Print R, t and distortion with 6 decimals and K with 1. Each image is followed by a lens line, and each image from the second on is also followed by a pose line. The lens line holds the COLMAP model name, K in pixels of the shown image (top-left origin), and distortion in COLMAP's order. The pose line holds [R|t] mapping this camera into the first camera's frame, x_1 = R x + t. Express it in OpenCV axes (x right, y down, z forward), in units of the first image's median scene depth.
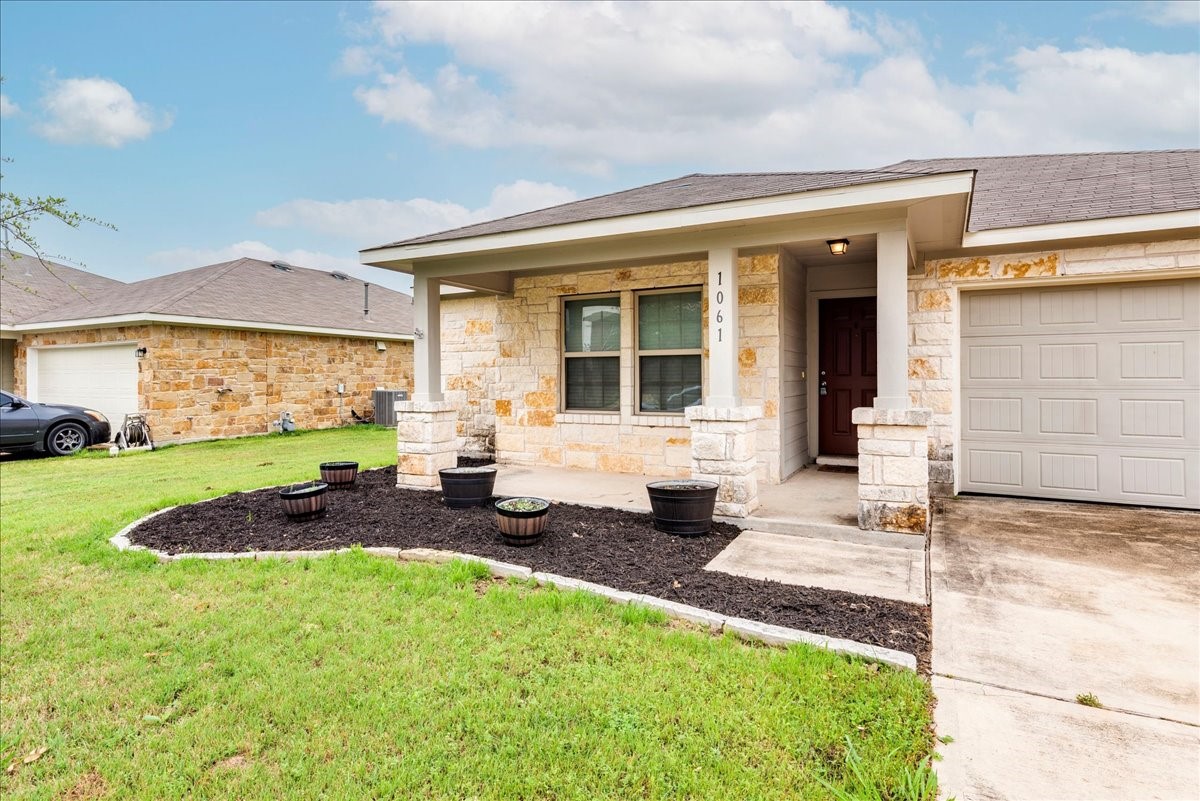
lens RADIAL K [[667.3, 0, 558.7], [0, 667.3, 372.9], [0, 0, 1]] dist [0.002744, 0.001086]
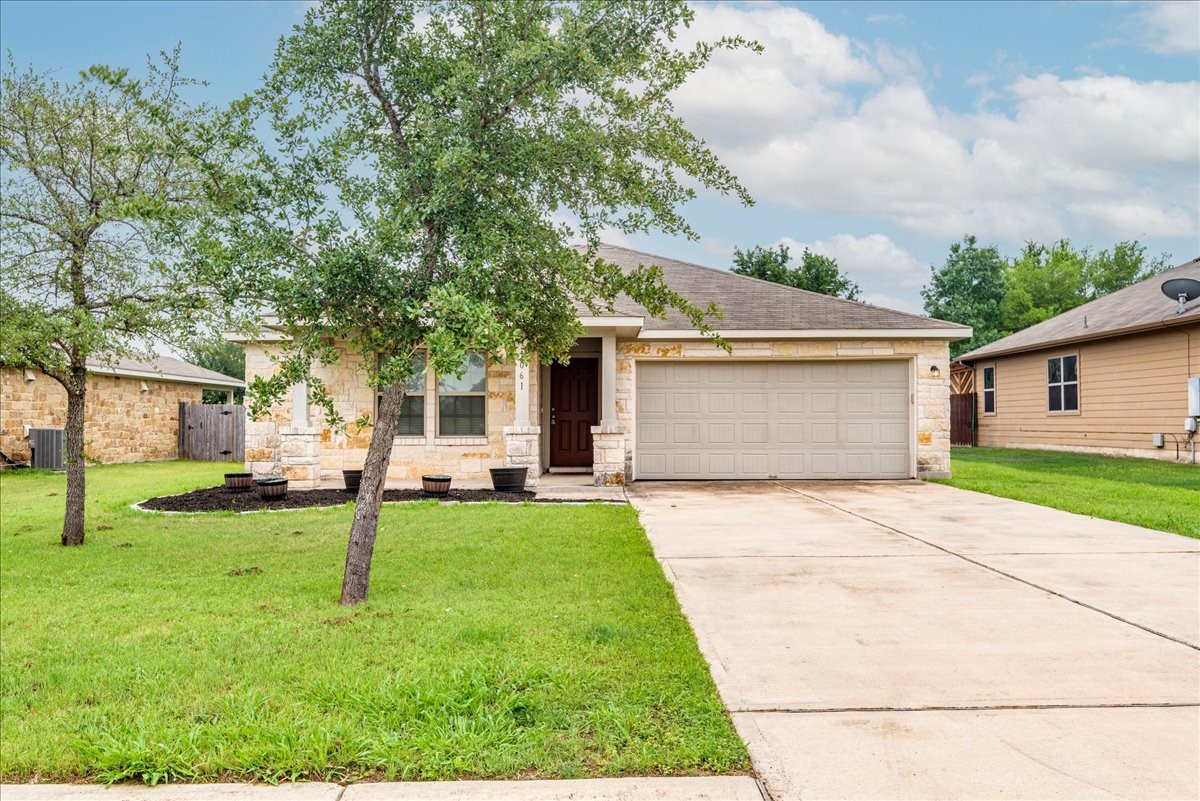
lens RADIAL K [[1031.1, 0, 618.2], [0, 1031.1, 401.9], [0, 0, 1]] dist [0.010161, -0.020817]
pose [[0.858117, 0.012659, 0.513298, -0.661512], [-0.005376, 0.999863, -0.015671, 0.019075], [-0.513426, 0.010688, 0.858067, -1.036146]]
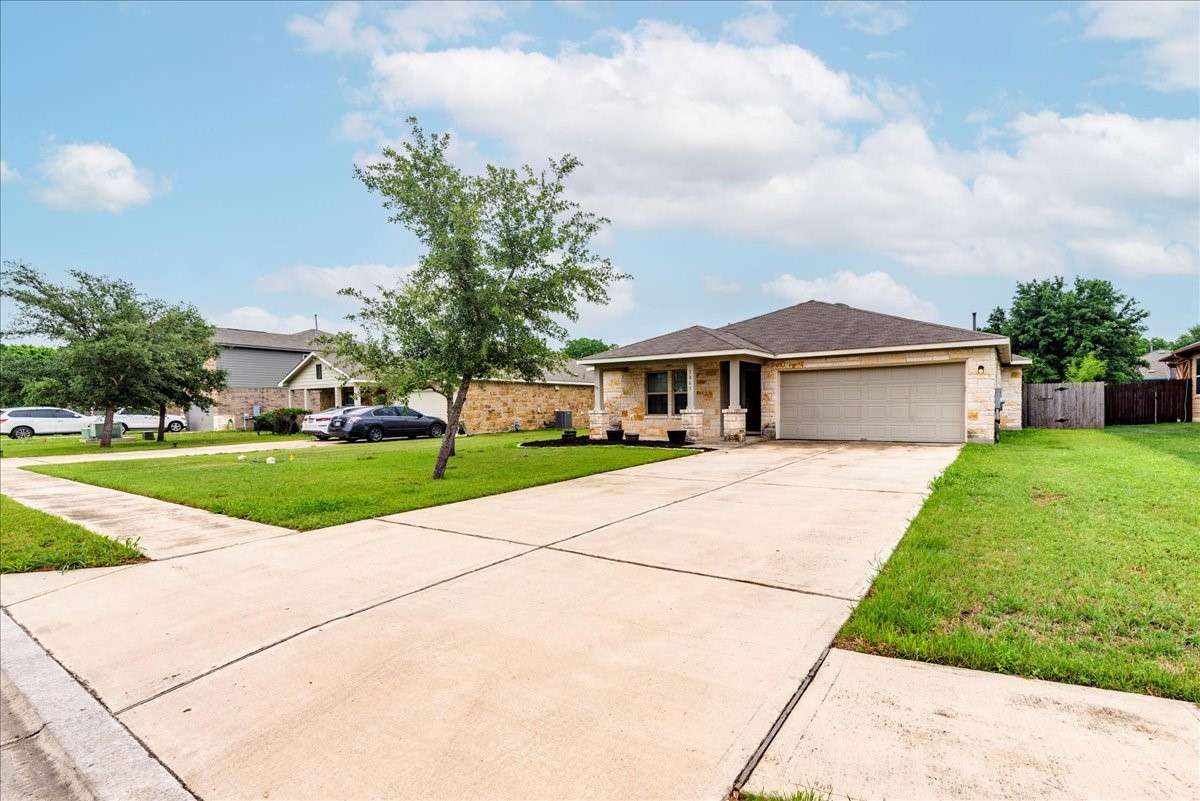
lens RADIAL K [[575.3, 0, 594.0], [0, 575.3, 403.3], [0, 0, 1]] dist [-0.023545, -0.001108]
pose [[0.993398, -0.007426, -0.114479, 0.061836], [0.007437, 0.999972, -0.000329, 0.011702], [0.114478, -0.000525, 0.993426, -1.382388]]
